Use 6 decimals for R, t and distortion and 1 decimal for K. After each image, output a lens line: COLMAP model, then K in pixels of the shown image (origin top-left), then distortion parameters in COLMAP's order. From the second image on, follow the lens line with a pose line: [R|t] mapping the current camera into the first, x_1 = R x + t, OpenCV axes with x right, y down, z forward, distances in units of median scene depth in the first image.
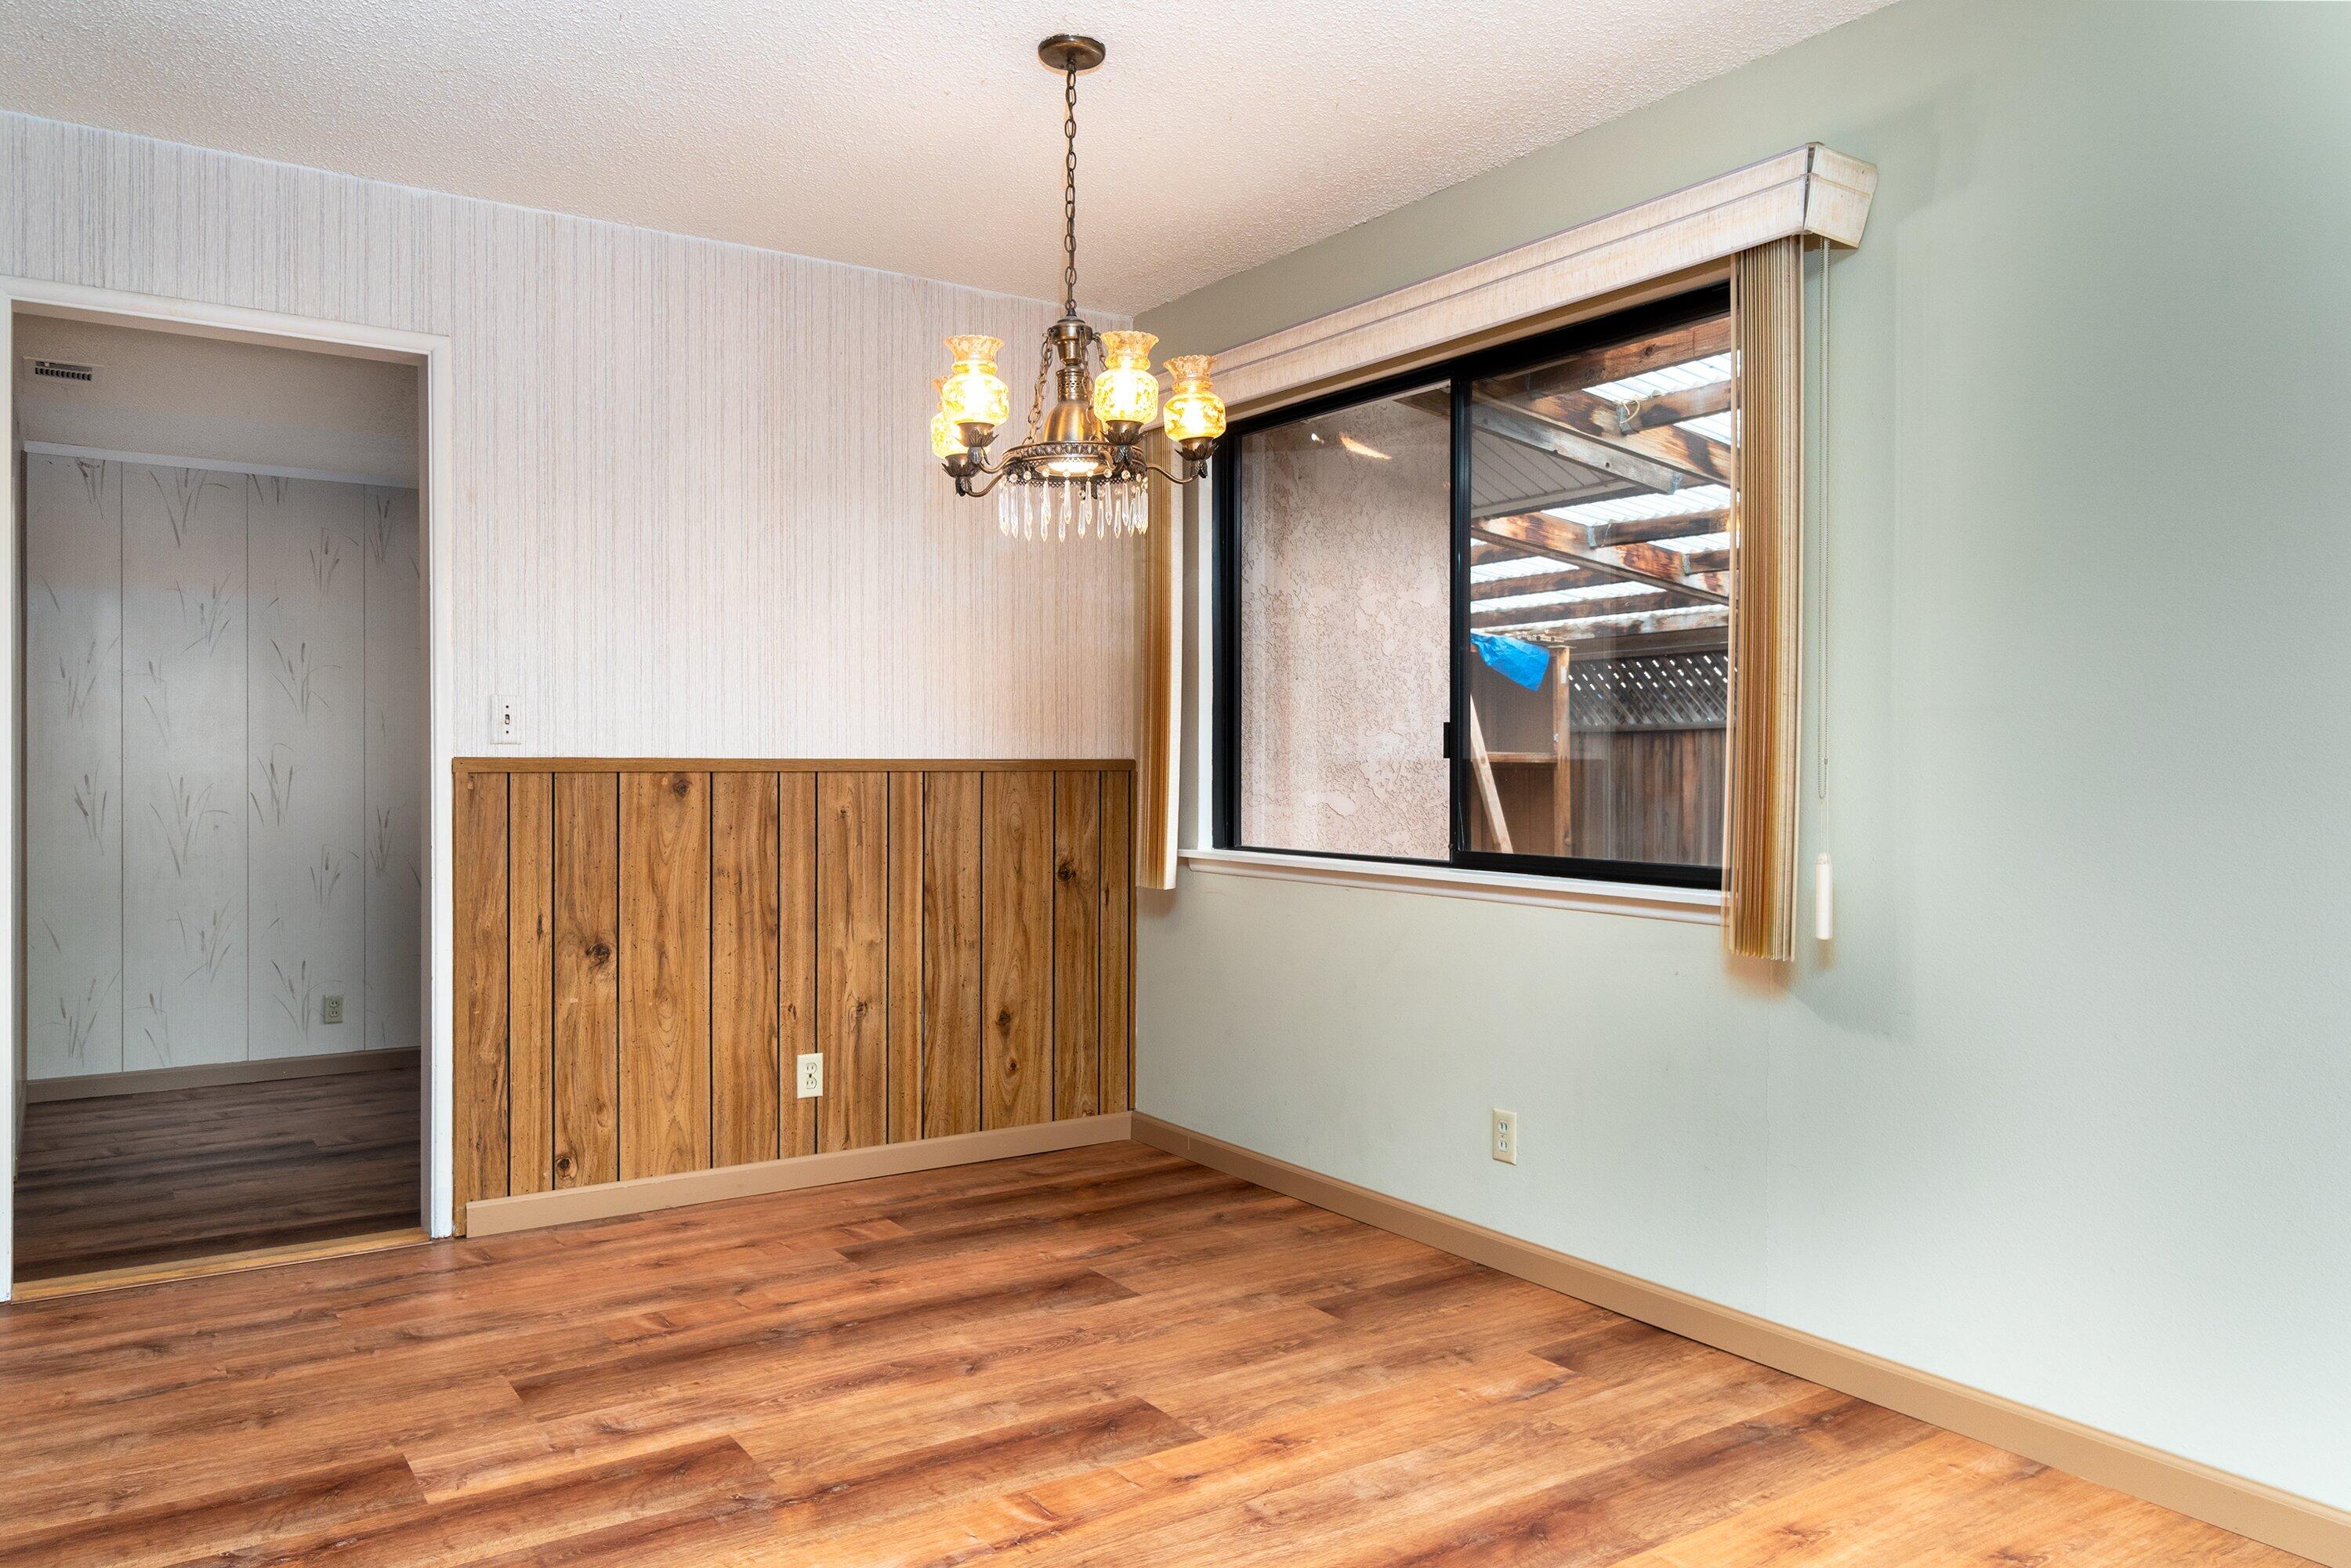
lens RADIAL K [[1567.1, 0, 1175.5], [0, 1567.1, 784.0], [0, 0, 1]] dist [-0.000440, 0.002255]
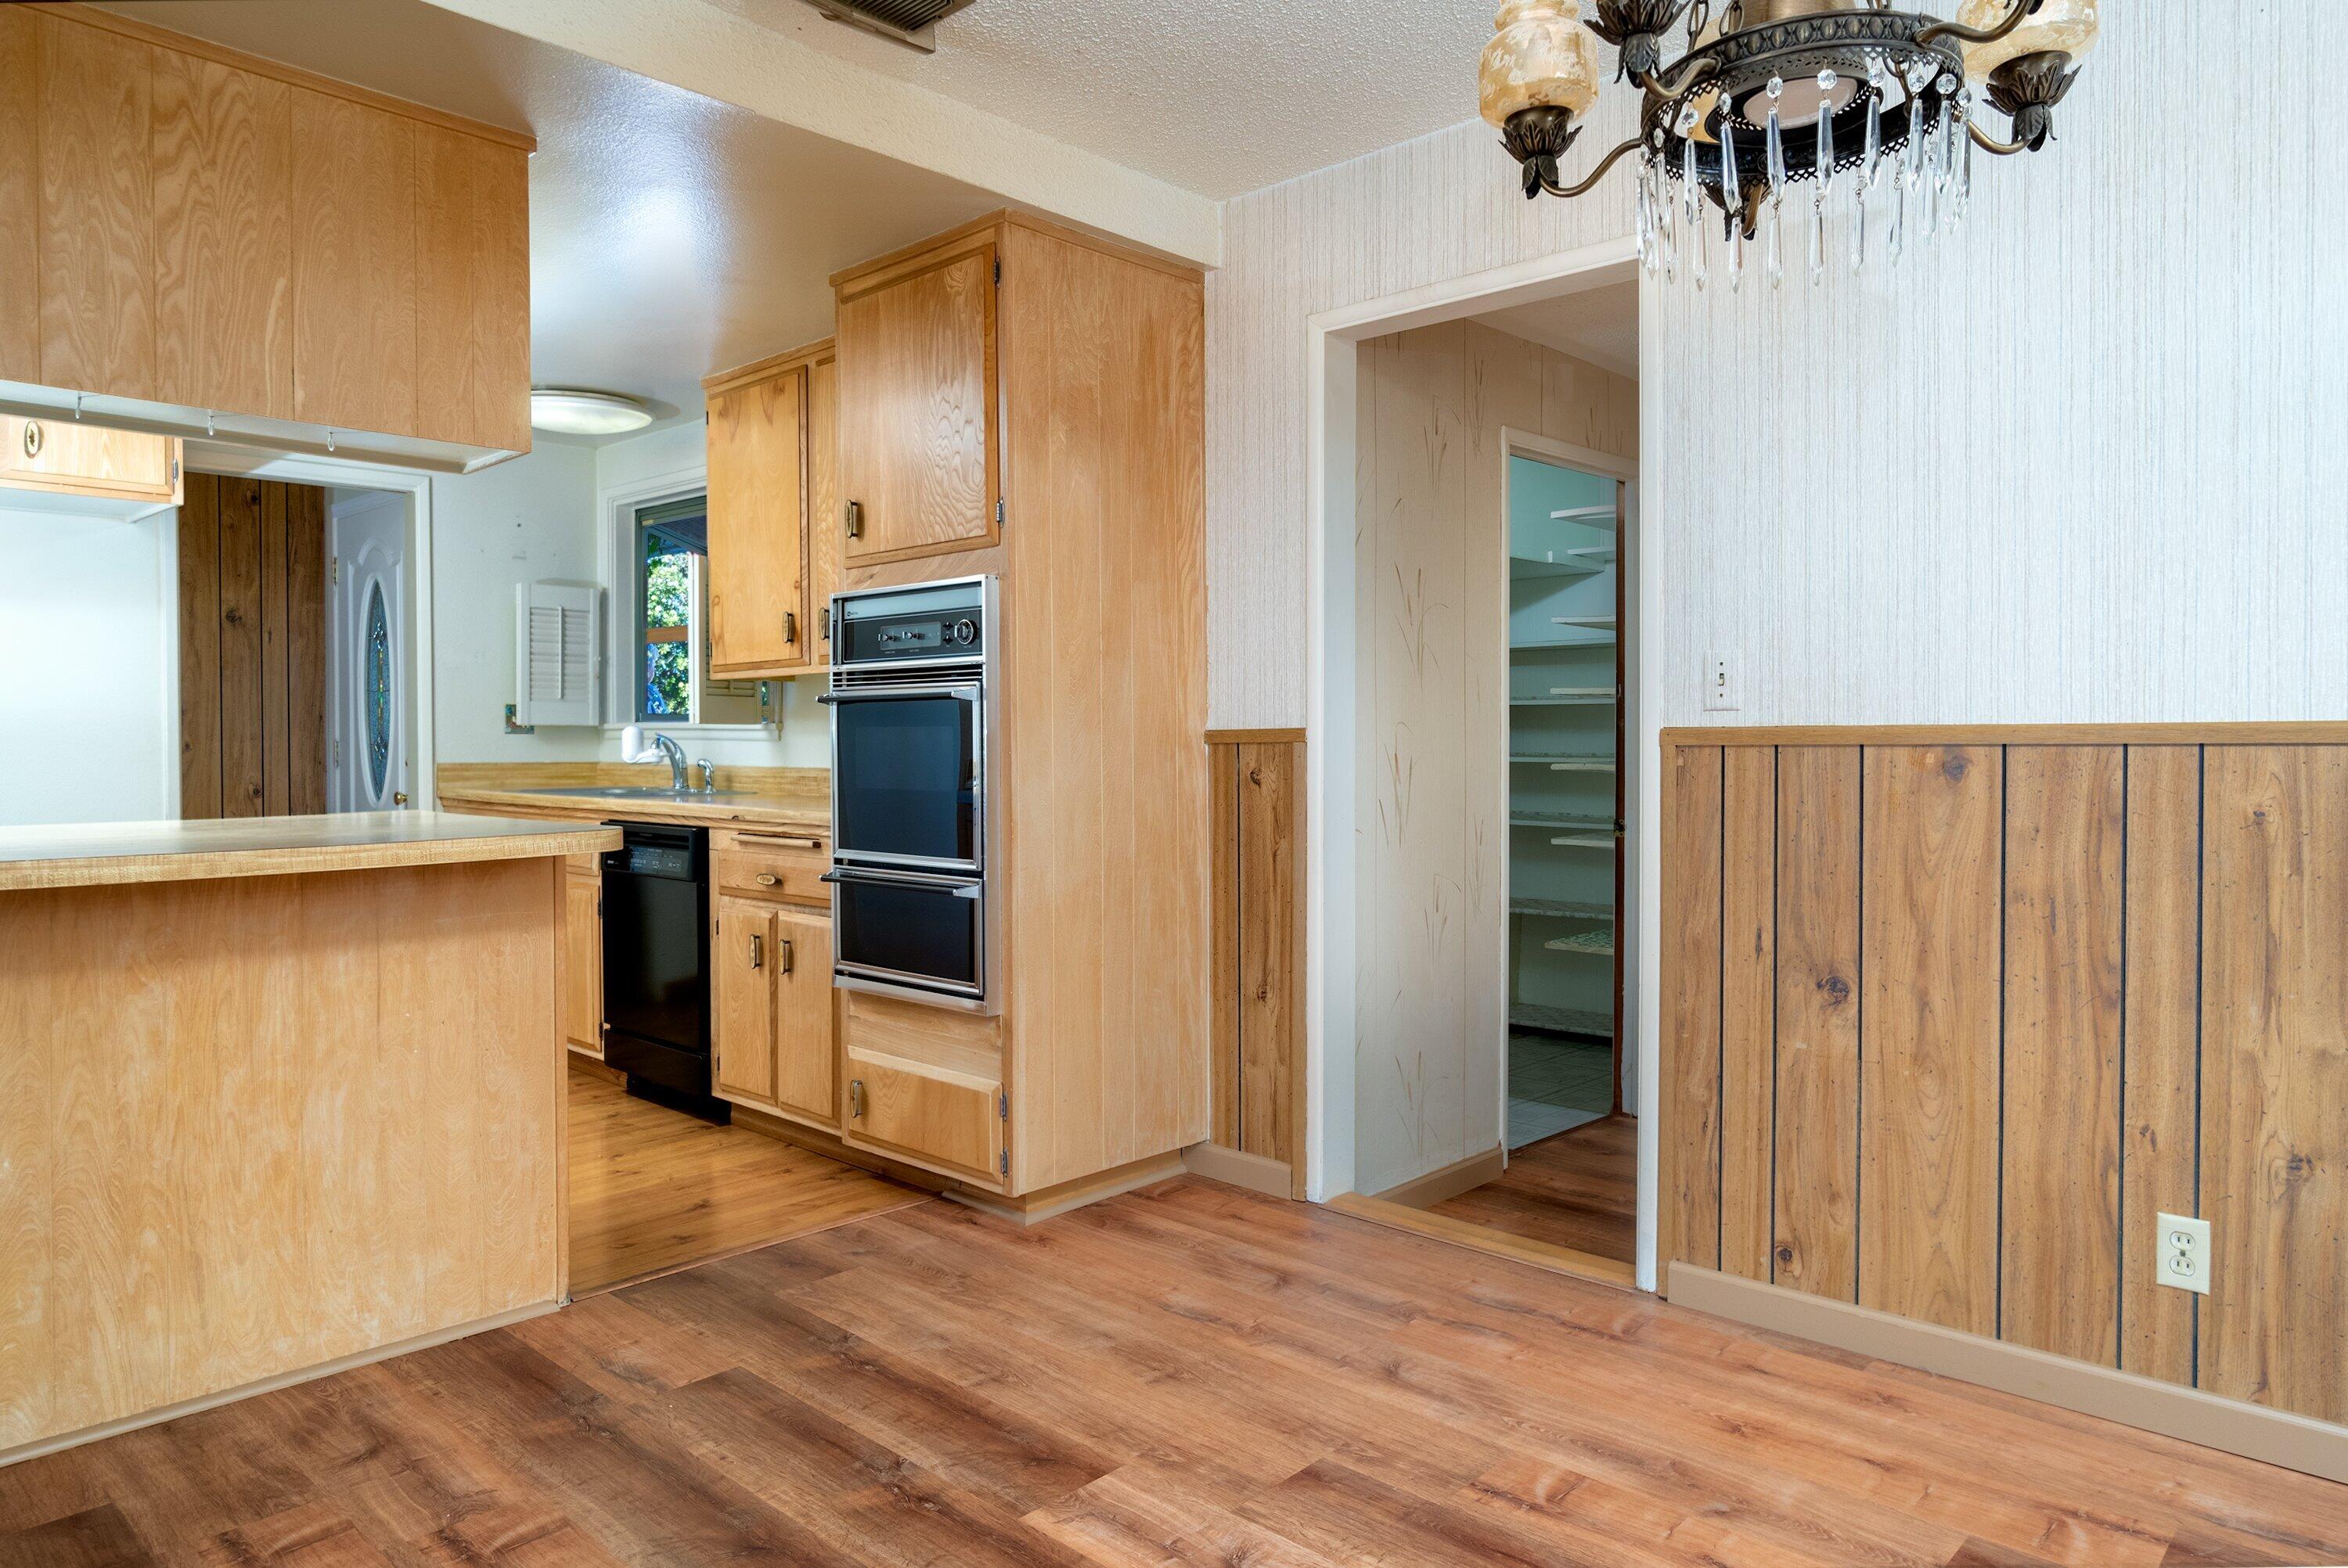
lens RADIAL K [[1514.2, 0, 1170.2], [0, 1514.2, 762.4], [0, 0, 1]] dist [-0.002959, 0.001457]
pose [[0.220439, 0.012407, -0.975322, 0.261828], [-0.005016, 0.999920, 0.011586, -0.006147], [0.975388, 0.002338, 0.220484, 0.537210]]
